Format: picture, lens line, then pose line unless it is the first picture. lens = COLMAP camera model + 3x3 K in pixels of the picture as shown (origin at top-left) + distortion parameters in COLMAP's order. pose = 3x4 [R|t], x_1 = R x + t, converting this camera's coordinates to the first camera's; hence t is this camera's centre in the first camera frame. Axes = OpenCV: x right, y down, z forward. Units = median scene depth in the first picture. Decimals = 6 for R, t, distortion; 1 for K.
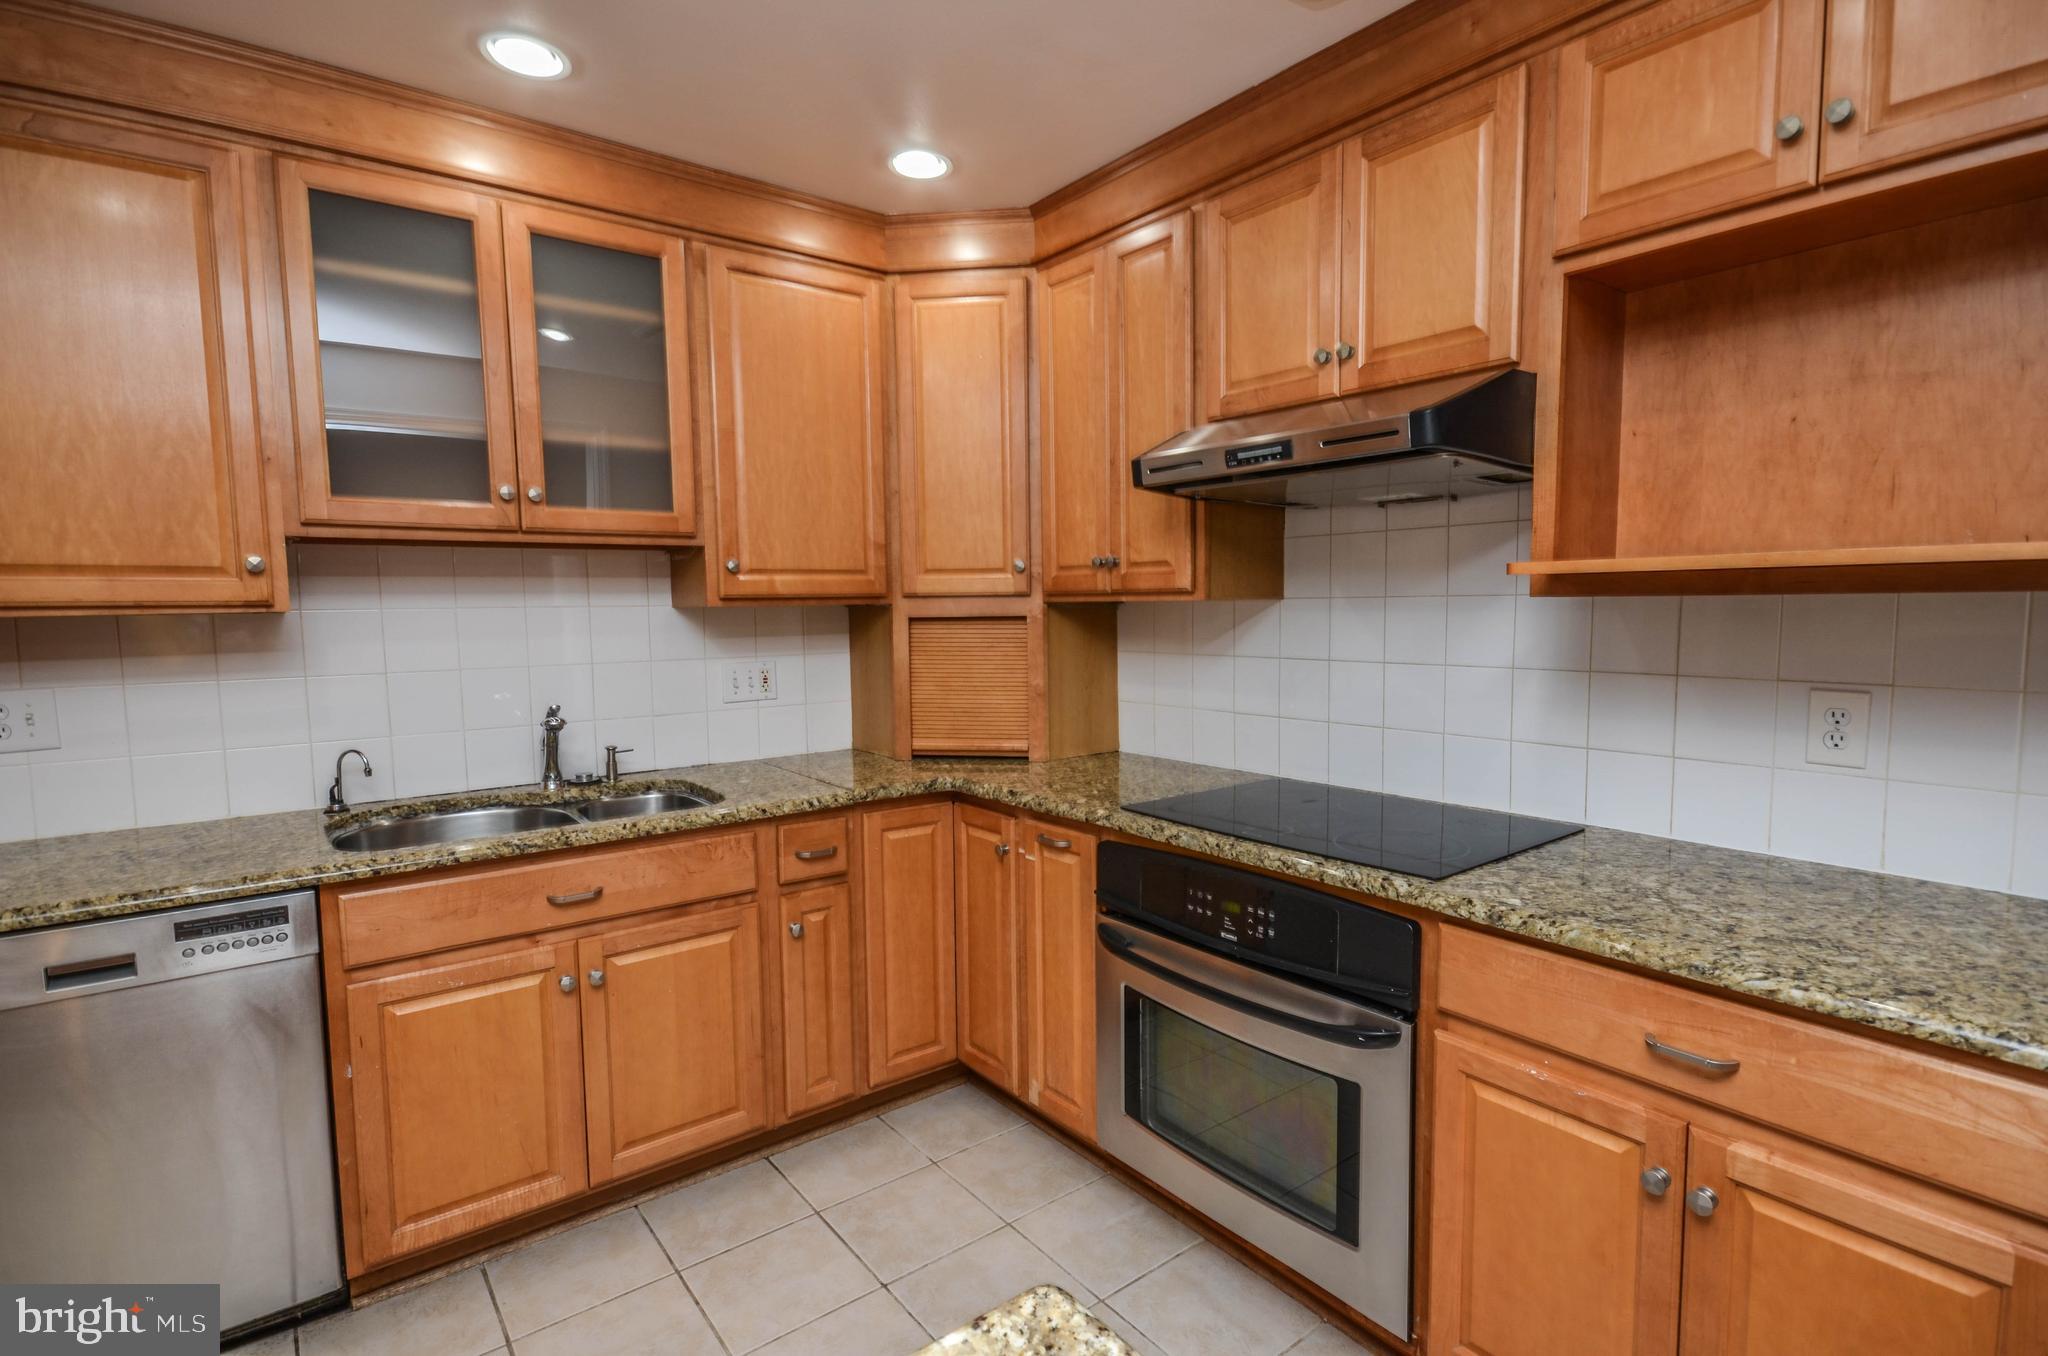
lens RADIAL K [[995.4, 0, 1051.7], [0, 995.4, 688.4], [0, 0, 1]] dist [0.002340, -0.002214]
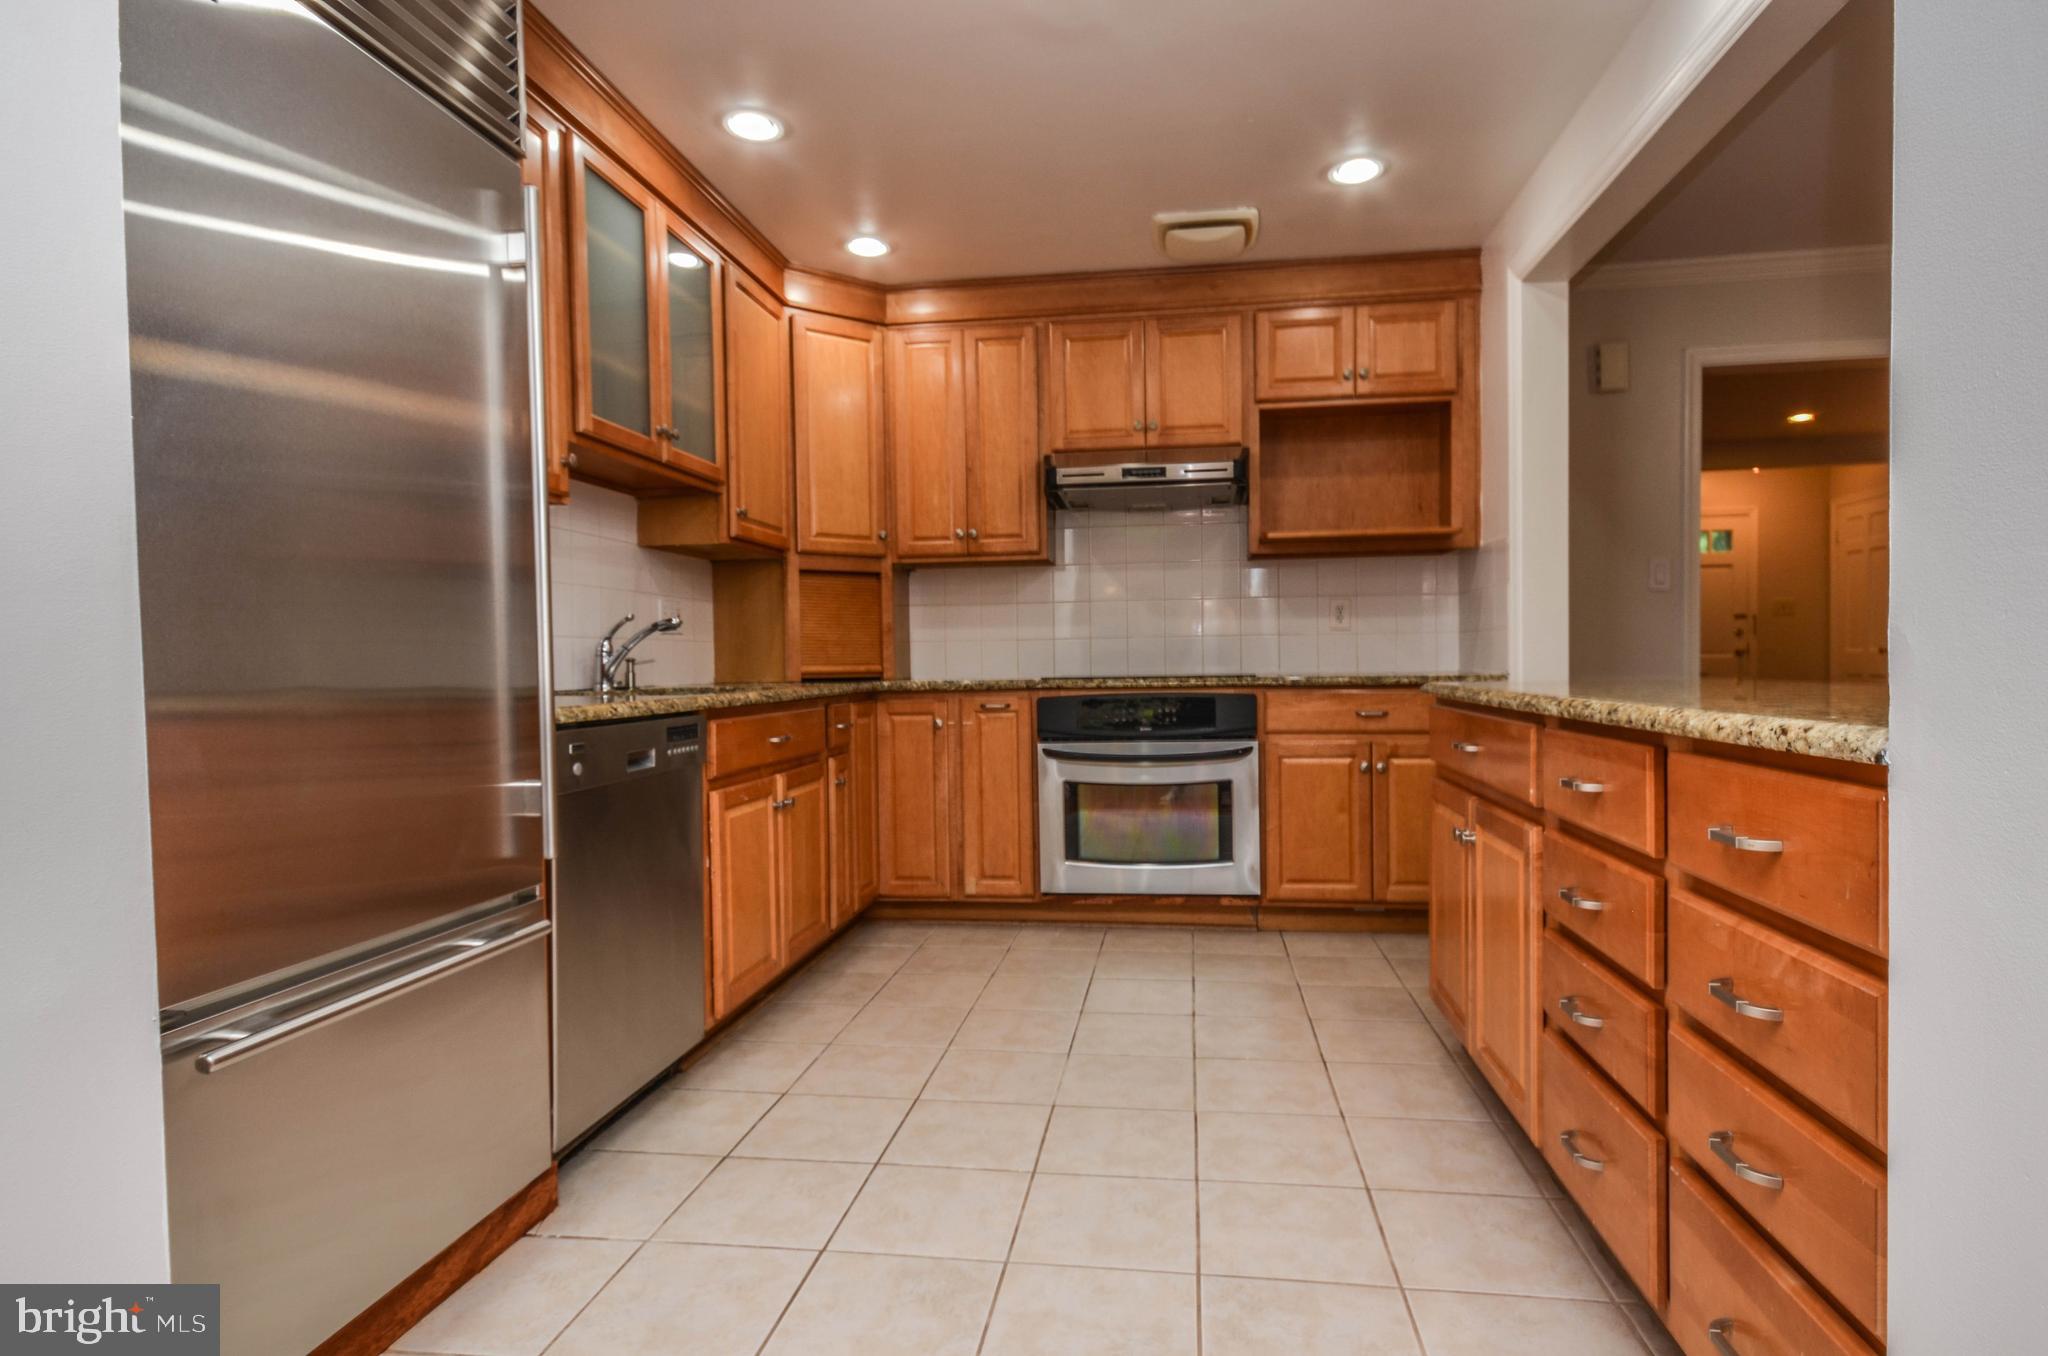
lens RADIAL K [[1059.1, 0, 1039.9], [0, 1059.1, 672.5], [0, 0, 1]] dist [0.009451, 0.002244]
pose [[0.730761, -0.009469, 0.682567, -1.092832], [0.063725, 0.996484, -0.054399, 0.200203], [-0.679652, 0.083249, 0.728795, -0.259022]]
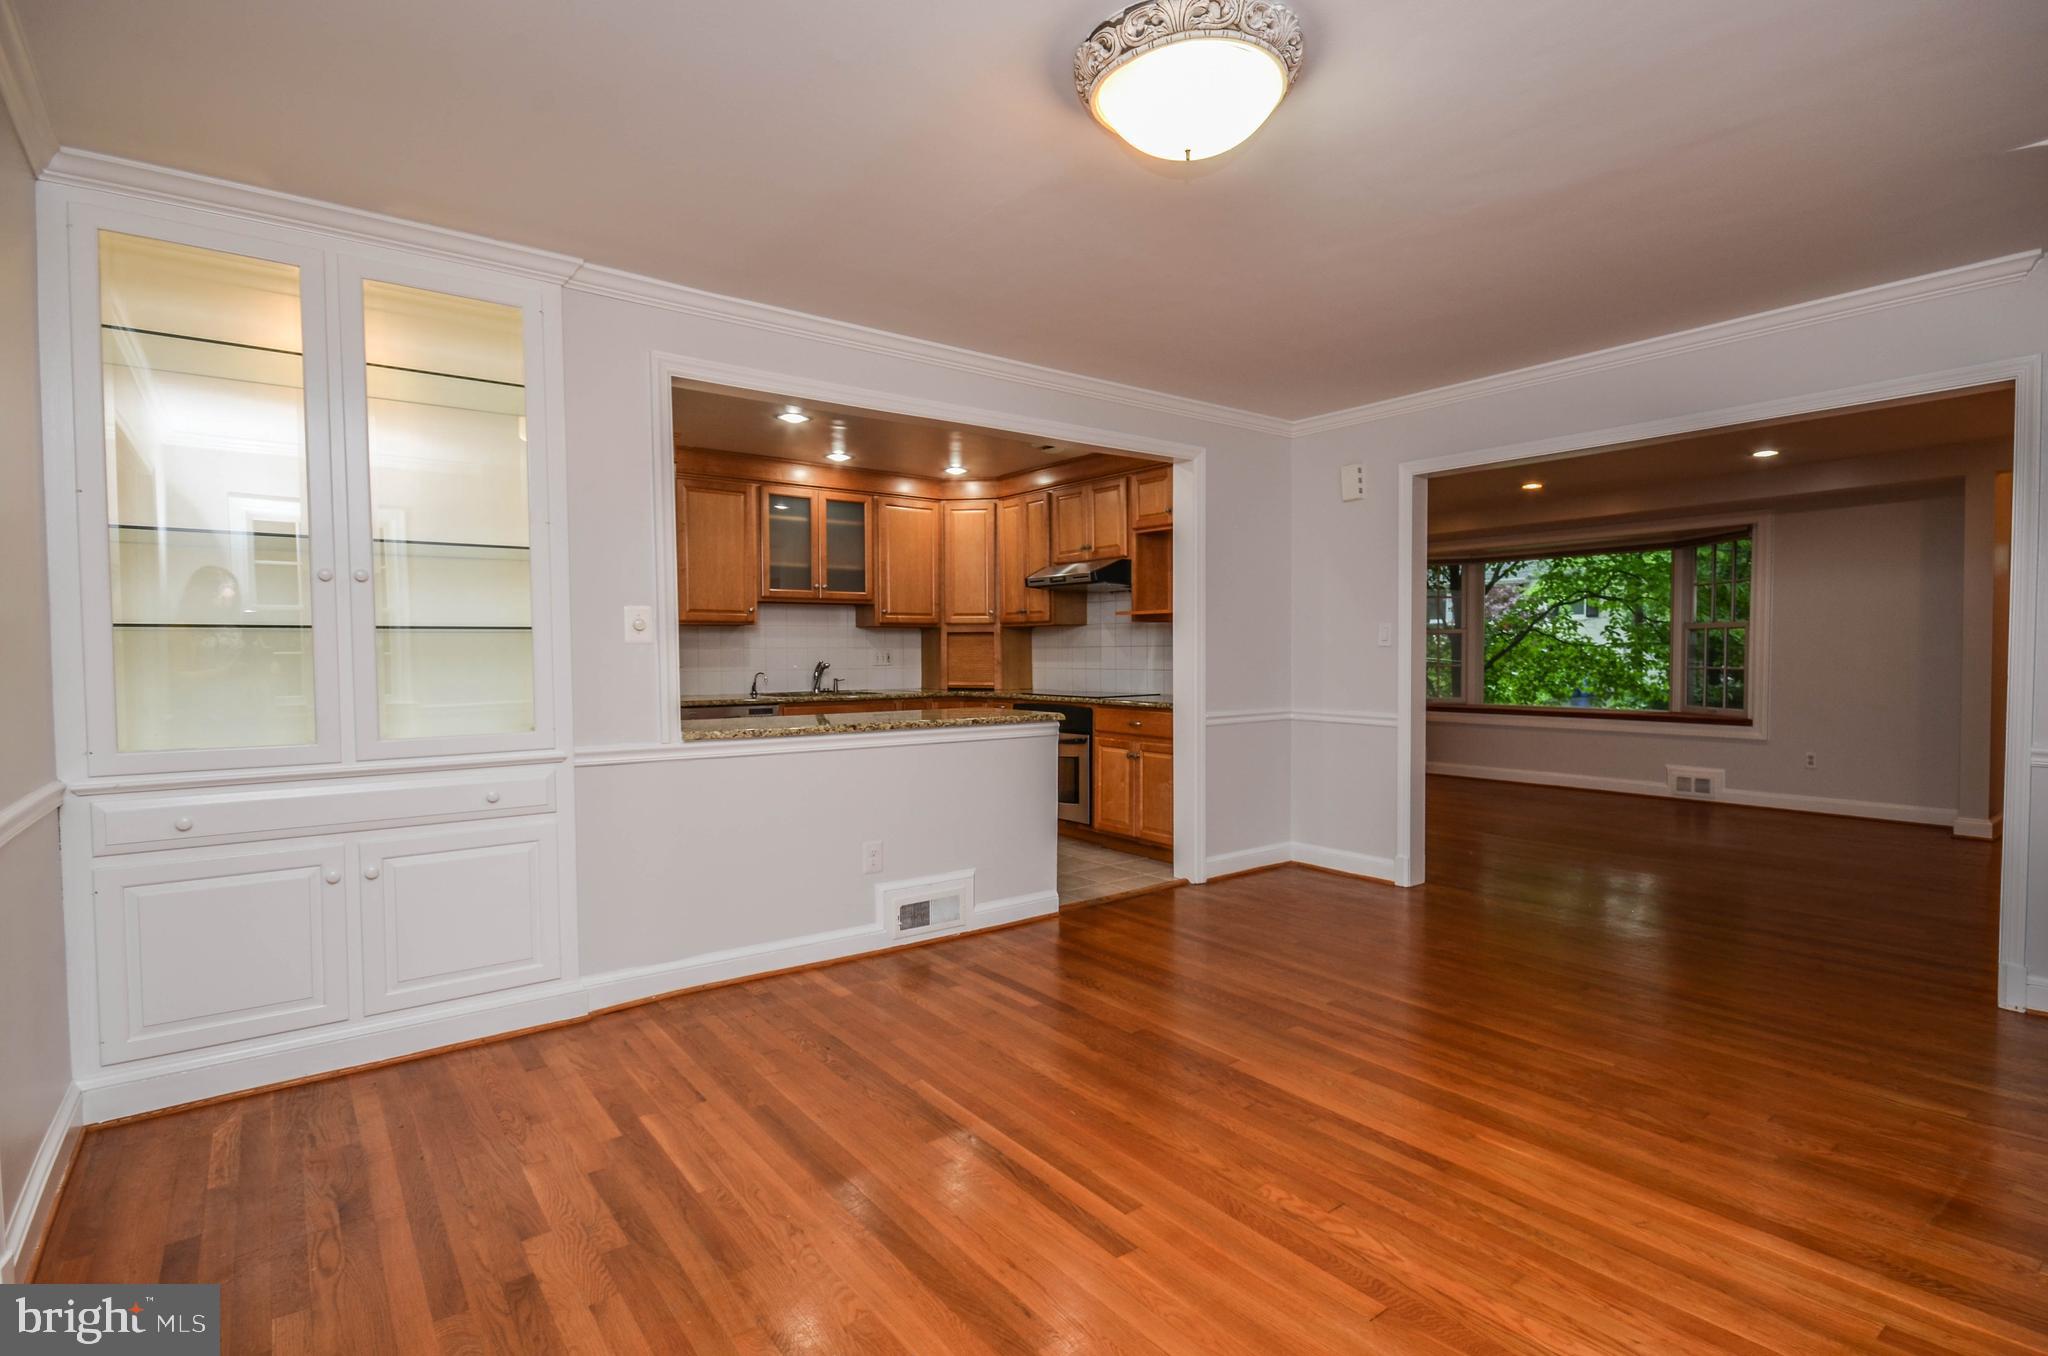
lens RADIAL K [[995.4, 0, 1030.0], [0, 995.4, 679.5], [0, 0, 1]] dist [0.002340, -0.002214]
pose [[0.999572, 0.010848, -0.027178, 0.172280], [-0.012395, 0.998273, -0.057430, 0.241678], [0.026508, 0.057742, 0.997980, -1.916117]]
